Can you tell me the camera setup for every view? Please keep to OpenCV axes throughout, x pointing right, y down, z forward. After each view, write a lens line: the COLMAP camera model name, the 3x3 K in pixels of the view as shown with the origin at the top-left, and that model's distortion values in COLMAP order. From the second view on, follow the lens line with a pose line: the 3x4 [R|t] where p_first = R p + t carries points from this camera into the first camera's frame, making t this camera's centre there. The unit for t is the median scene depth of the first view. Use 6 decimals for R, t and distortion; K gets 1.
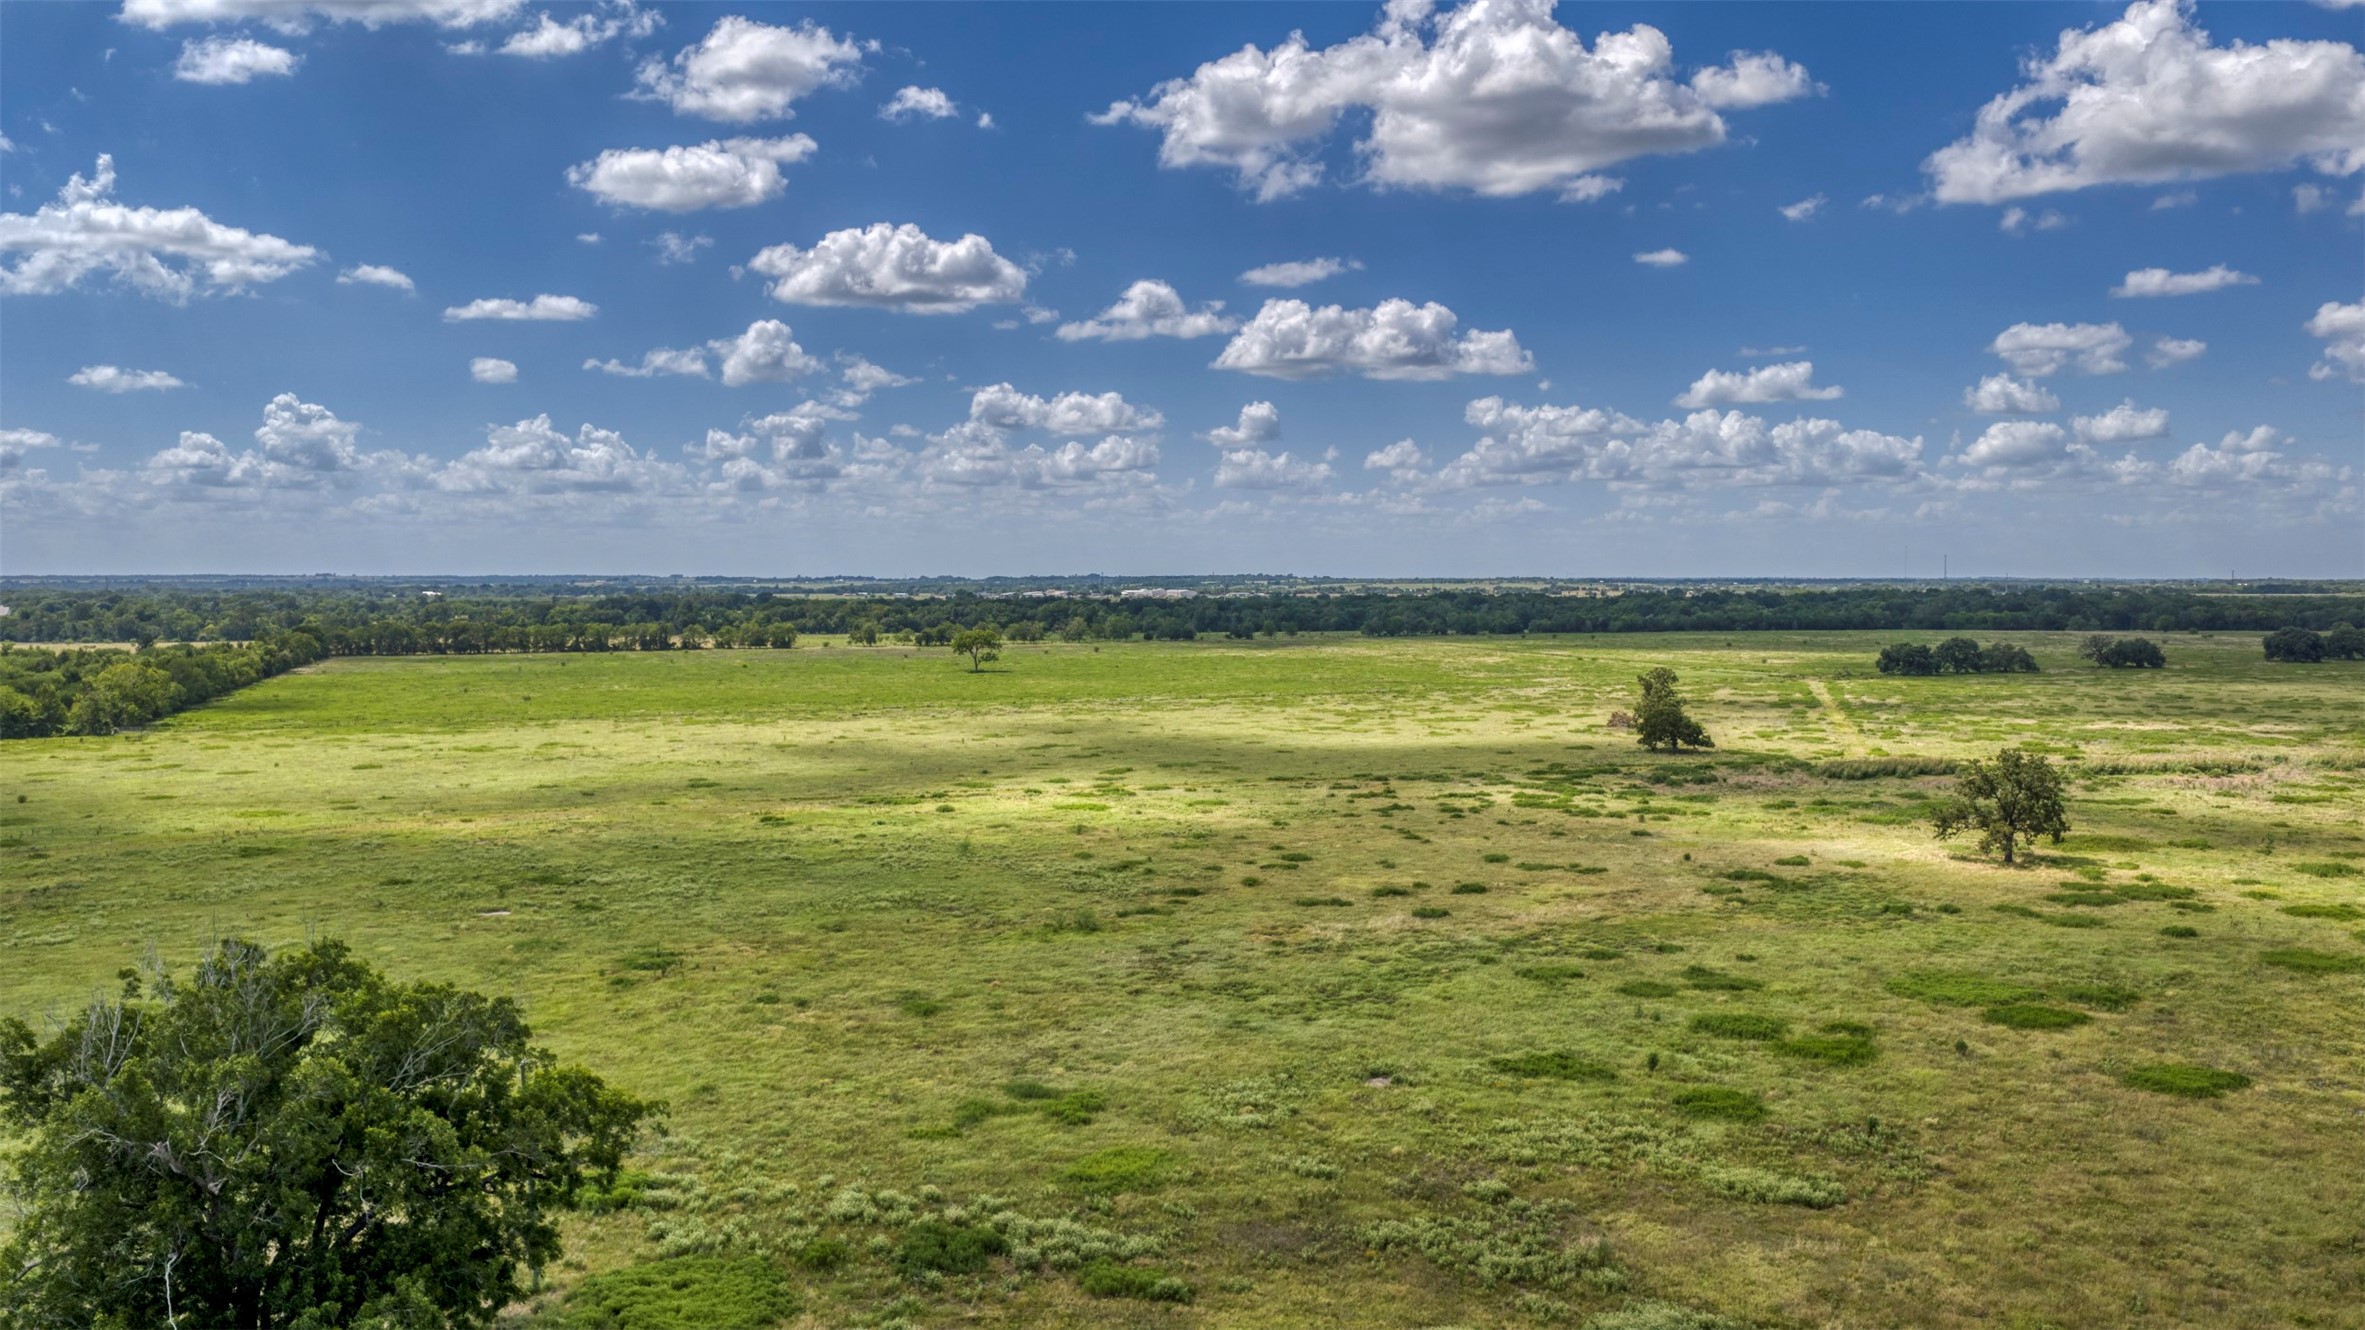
lens RADIAL K [[1922.5, 0, 1182.5], [0, 1922.5, 665.0], [0, 0, 1]] dist [0.007966, -0.050633]
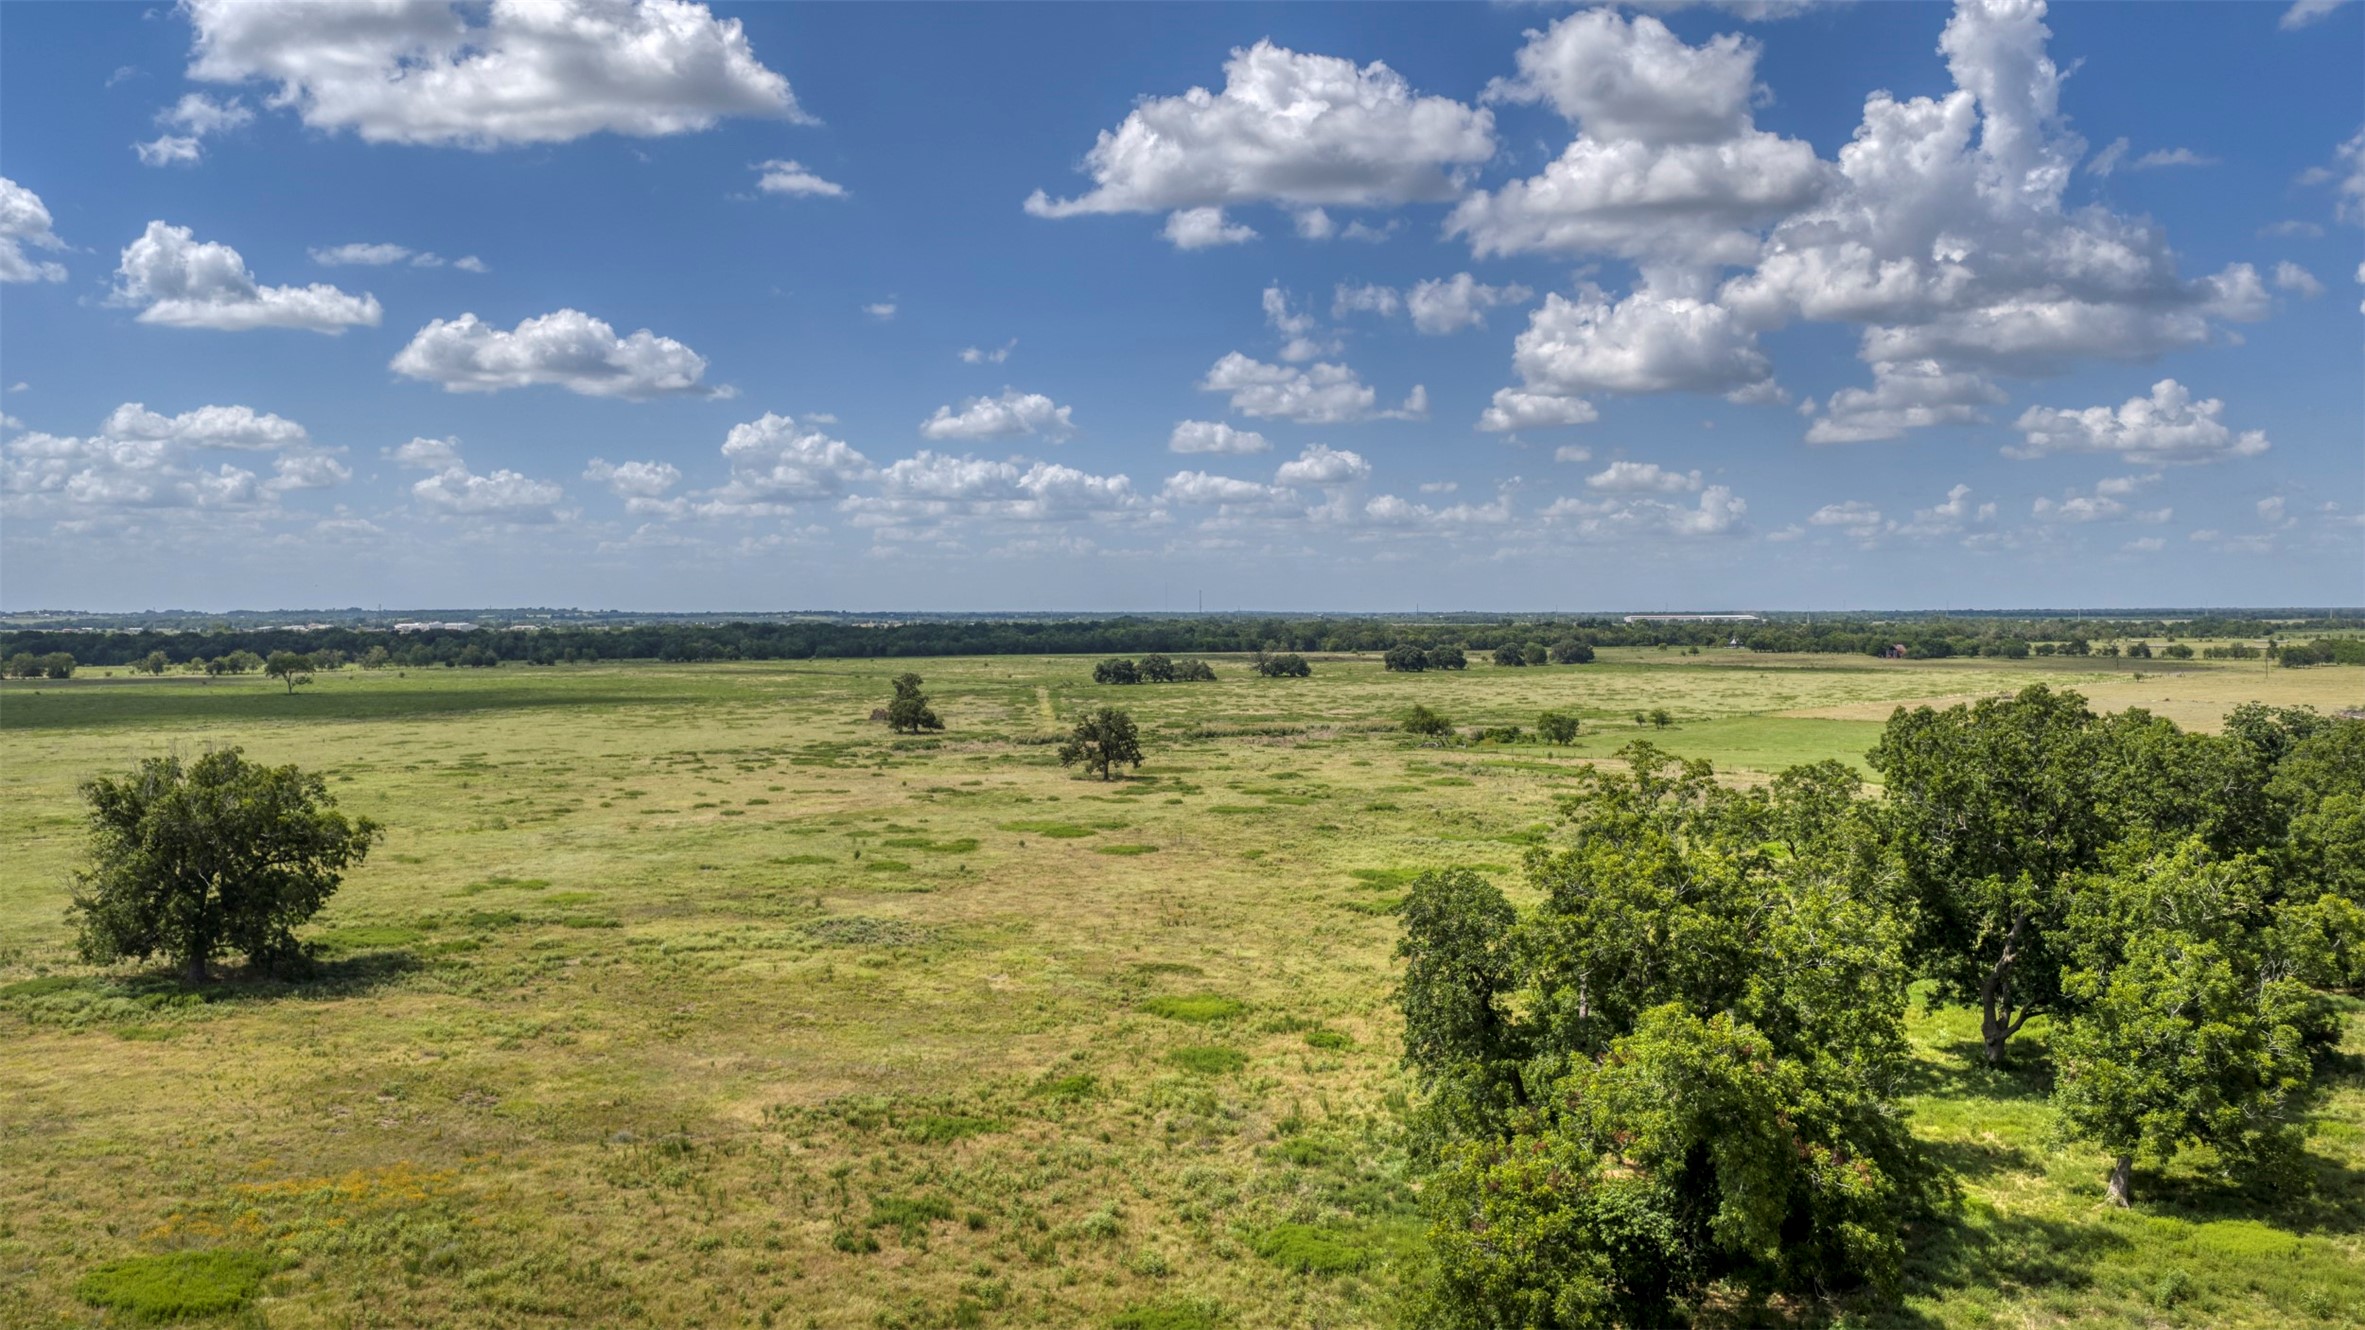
lens RADIAL K [[1922.5, 0, 1182.5], [0, 1922.5, 665.0], [0, 0, 1]] dist [0.007966, -0.050633]
pose [[0.934927, -0.010088, 0.354697, -0.037689], [0.016426, 0.999755, -0.014863, 0.018242], [-0.354460, 0.019722, 0.934863, -0.272989]]
